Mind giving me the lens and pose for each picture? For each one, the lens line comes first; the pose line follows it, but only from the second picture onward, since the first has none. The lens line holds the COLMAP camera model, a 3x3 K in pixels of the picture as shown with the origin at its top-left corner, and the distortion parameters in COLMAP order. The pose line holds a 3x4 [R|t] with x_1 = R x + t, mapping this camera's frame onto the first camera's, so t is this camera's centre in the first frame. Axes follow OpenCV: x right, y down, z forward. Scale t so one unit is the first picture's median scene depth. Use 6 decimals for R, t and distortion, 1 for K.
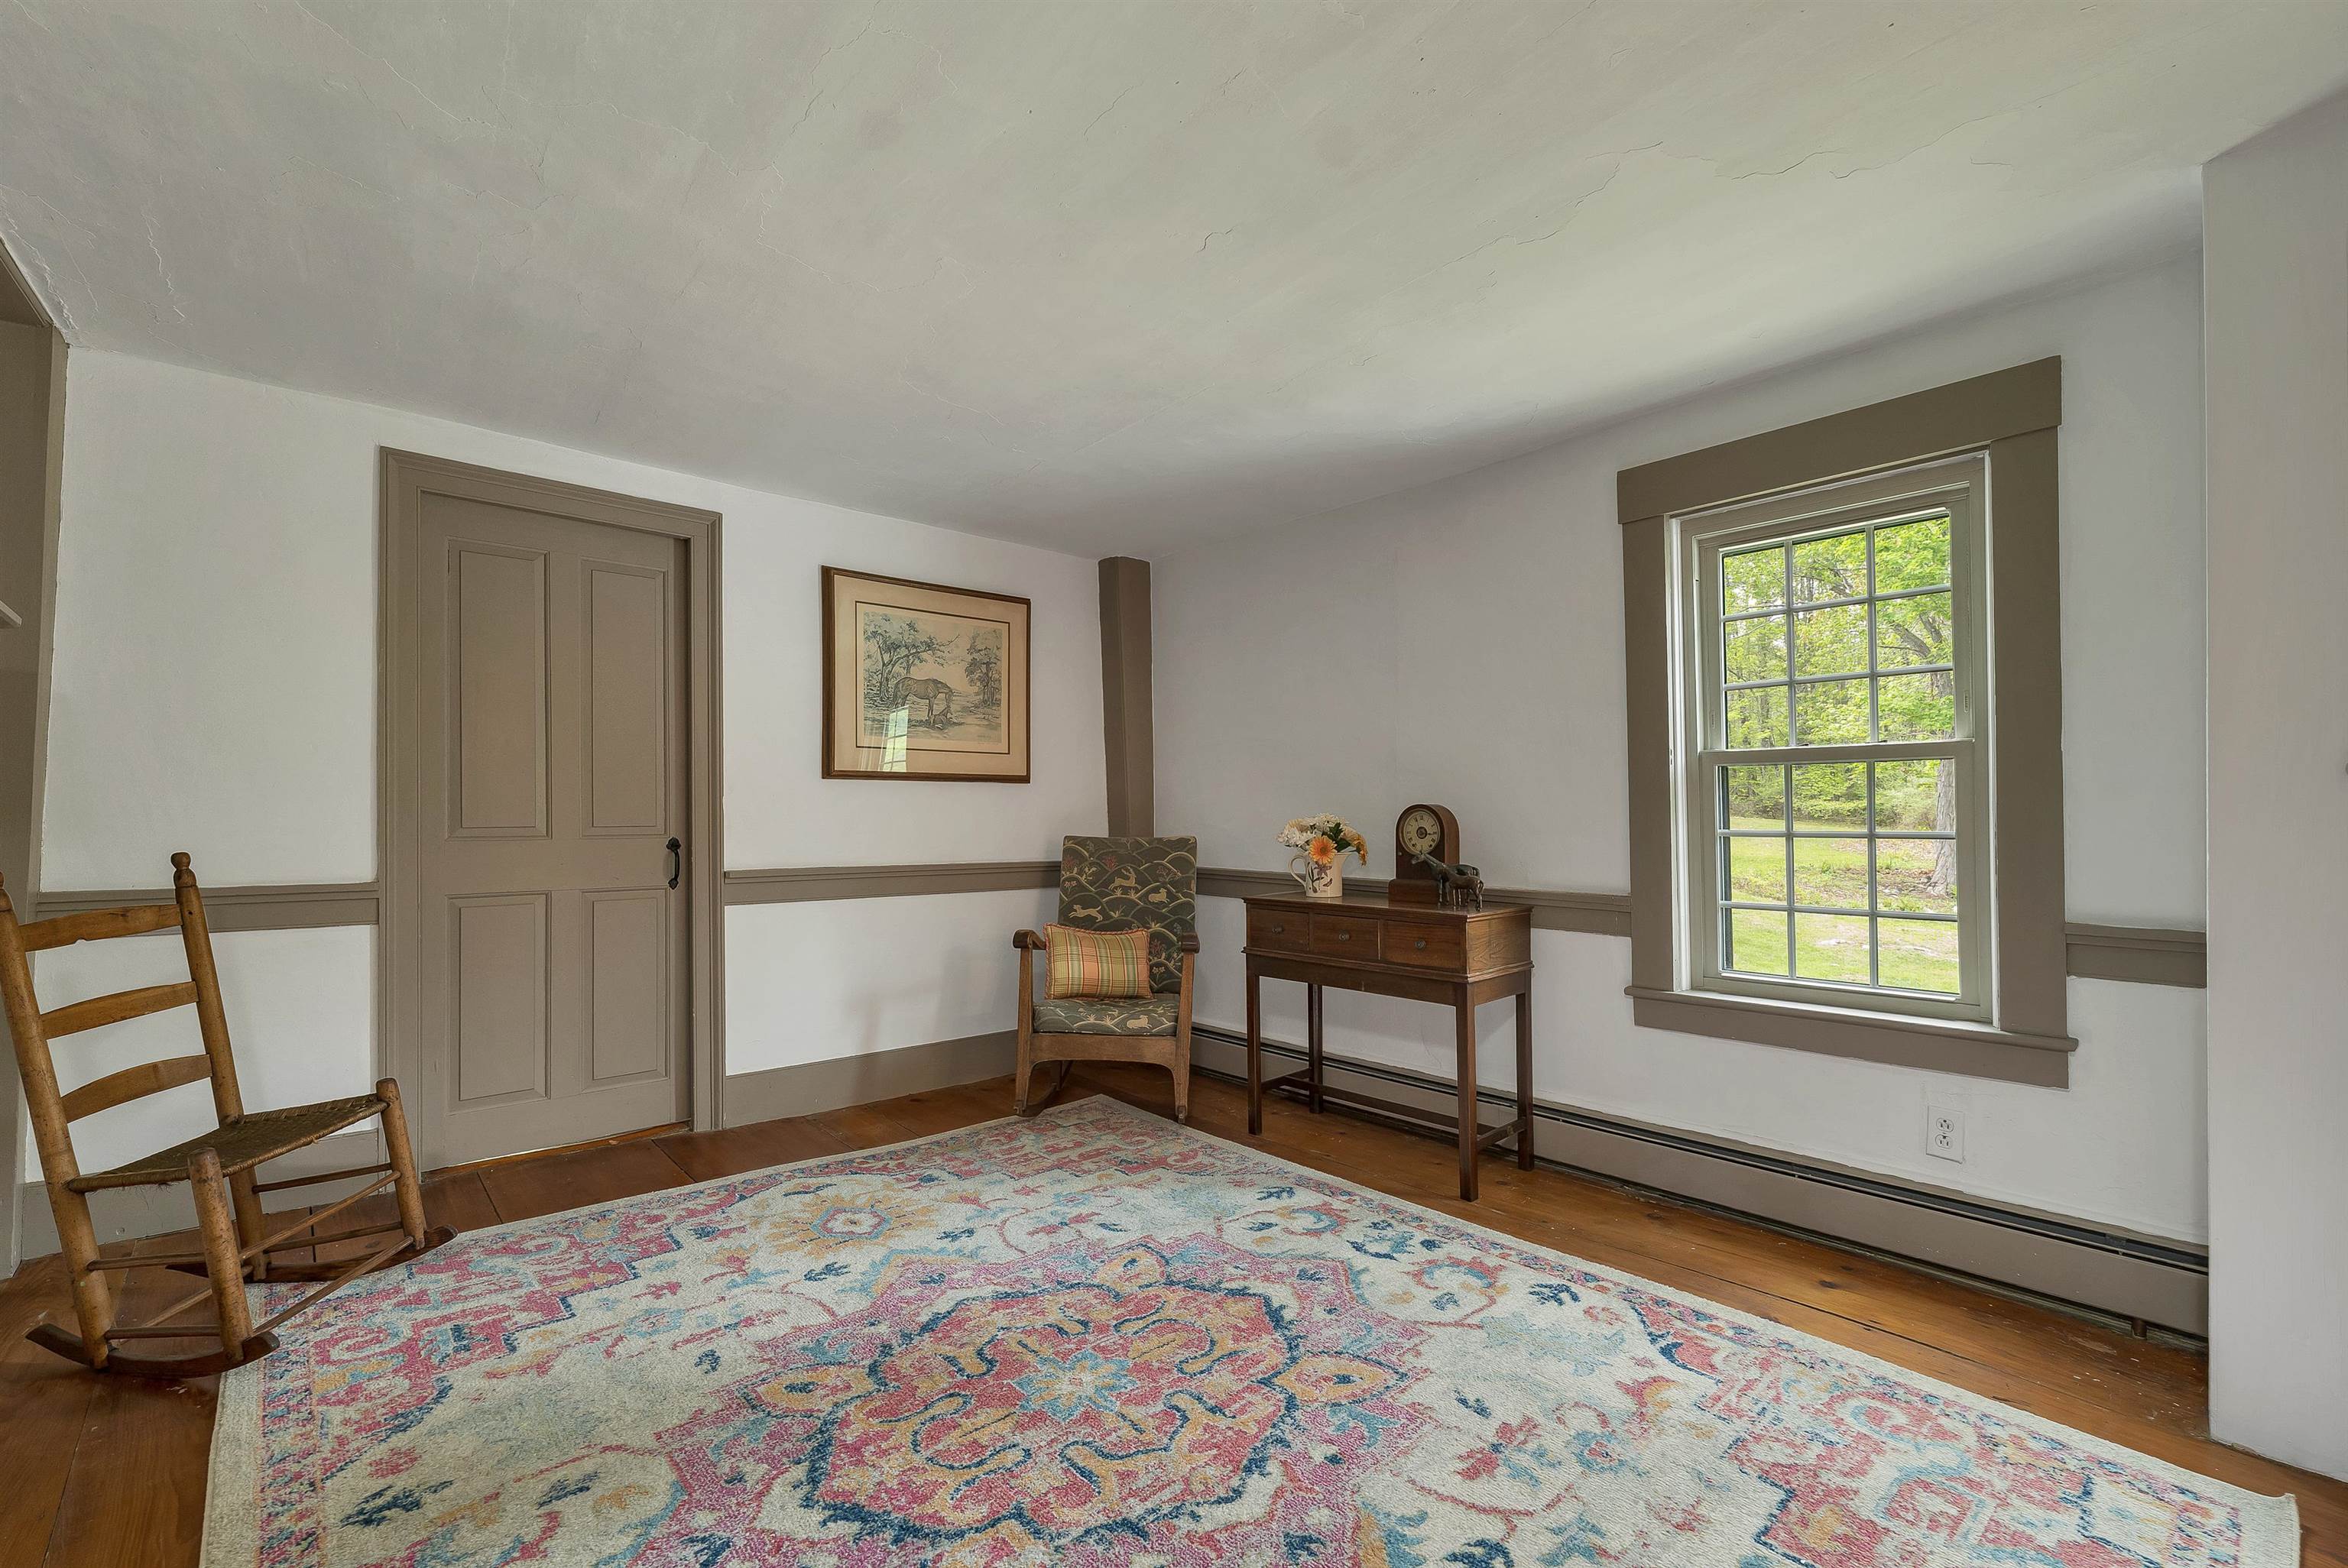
lens RADIAL K [[978.9, 0, 1175.7], [0, 978.9, 792.5], [0, 0, 1]] dist [0.002905, -0.000925]
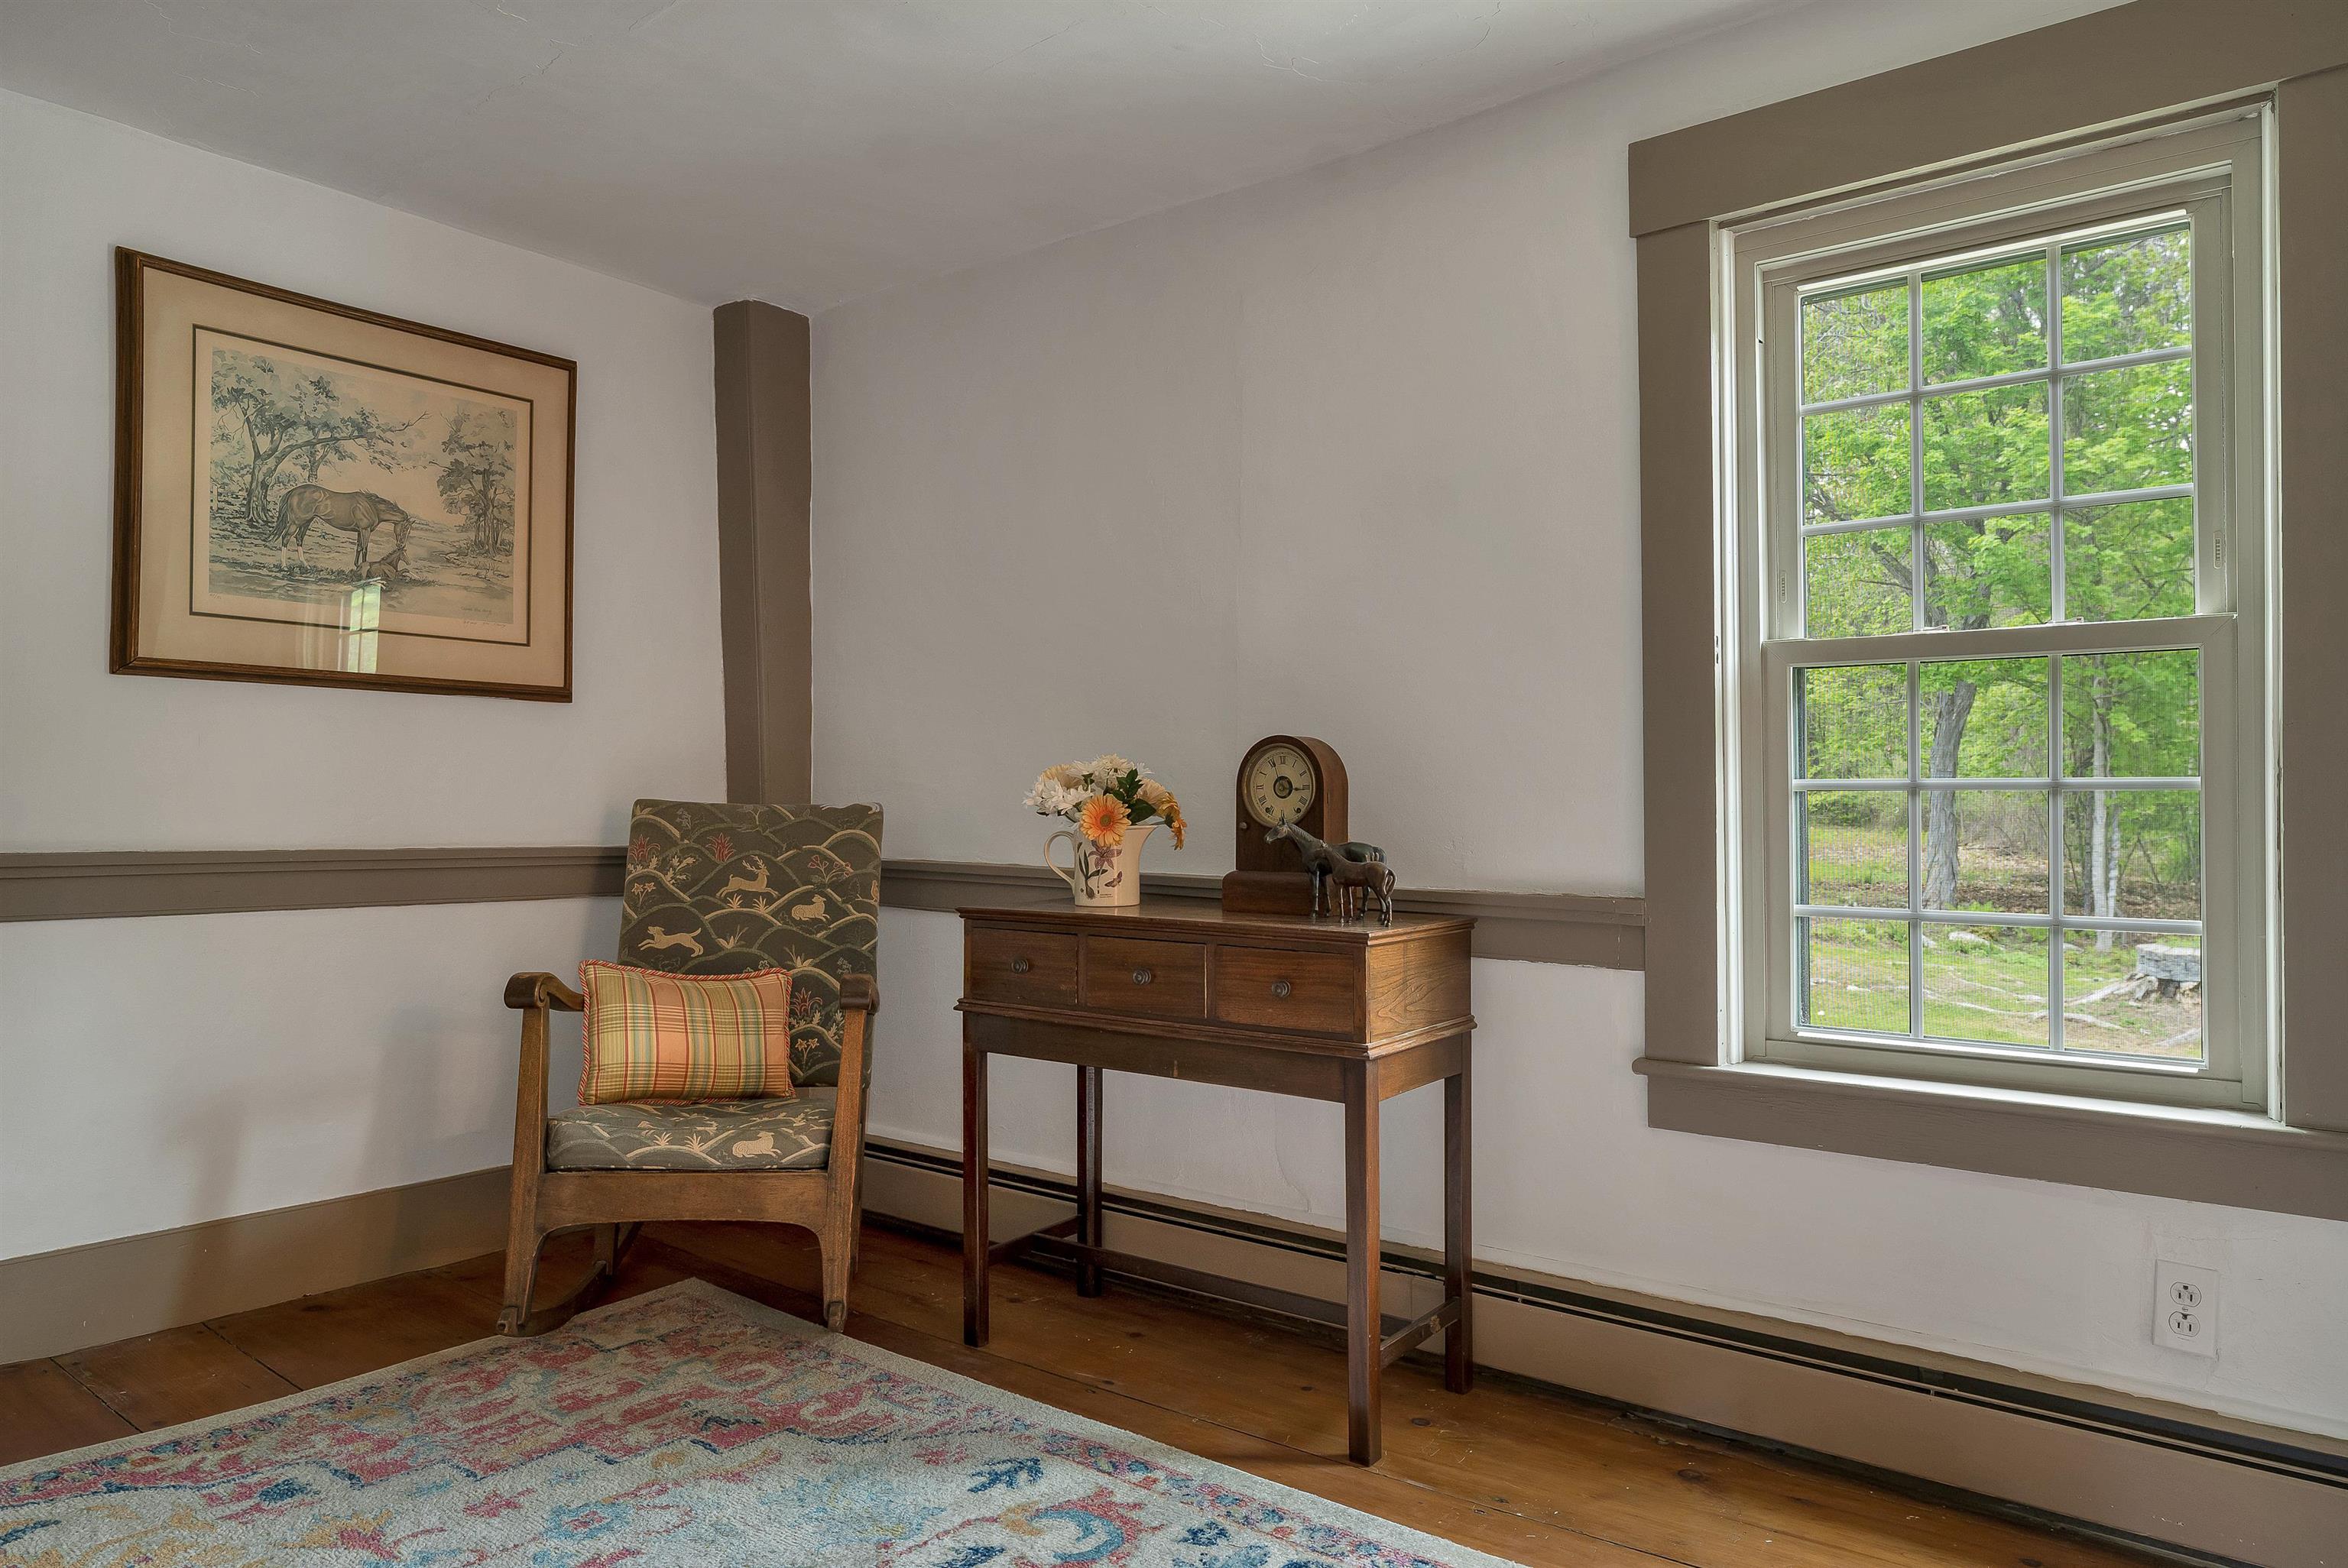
lens RADIAL K [[1457.3, 0, 1134.6], [0, 1457.3, 772.5], [0, 0, 1]] dist [-0.004179, 0.003411]
pose [[0.986836, 0.010144, 0.161406, 0.040003], [-0.010233, 0.999948, -0.000280, 0.037144], [-0.161400, -0.001375, 0.986888, 0.223361]]
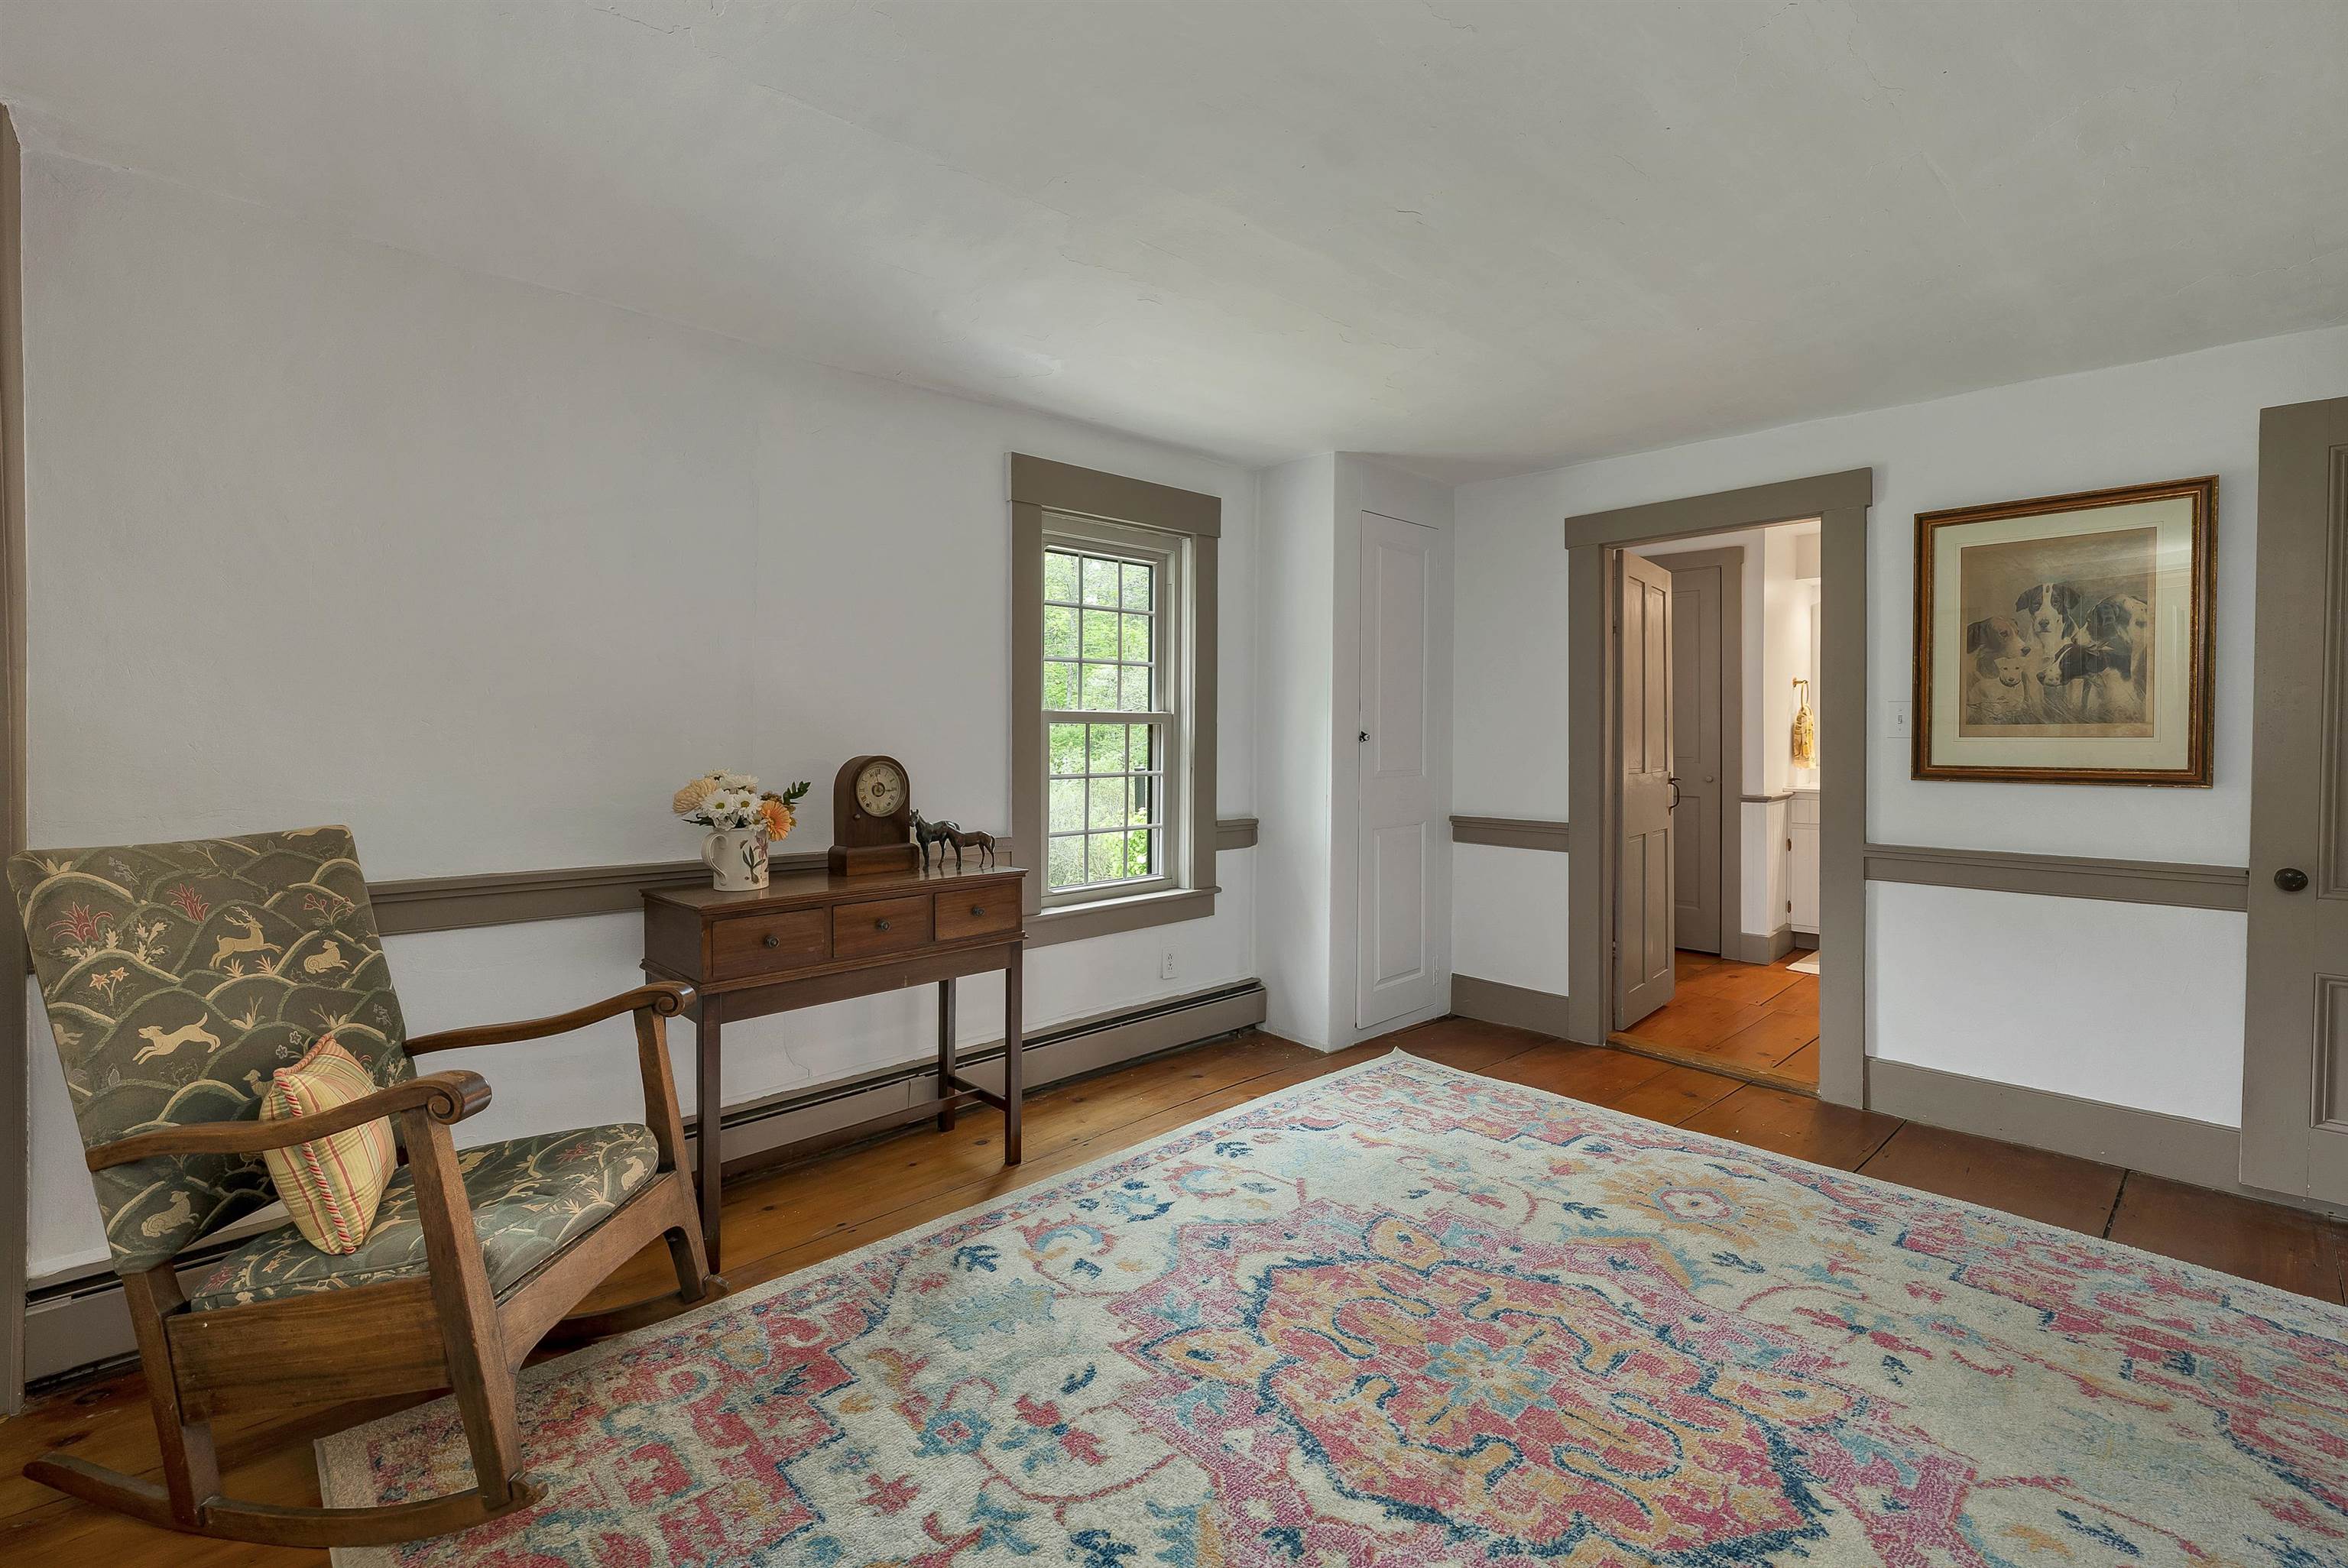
lens RADIAL K [[978.9, 0, 1190.6], [0, 978.9, 746.3], [0, 0, 1]] dist [0.002905, -0.000925]
pose [[-0.003858, -0.000379, 0.999992, -0.652356], [-0.015863, 0.999874, 0.000318, -0.000851], [-0.999867, -0.015862, -0.003863, 0.808993]]
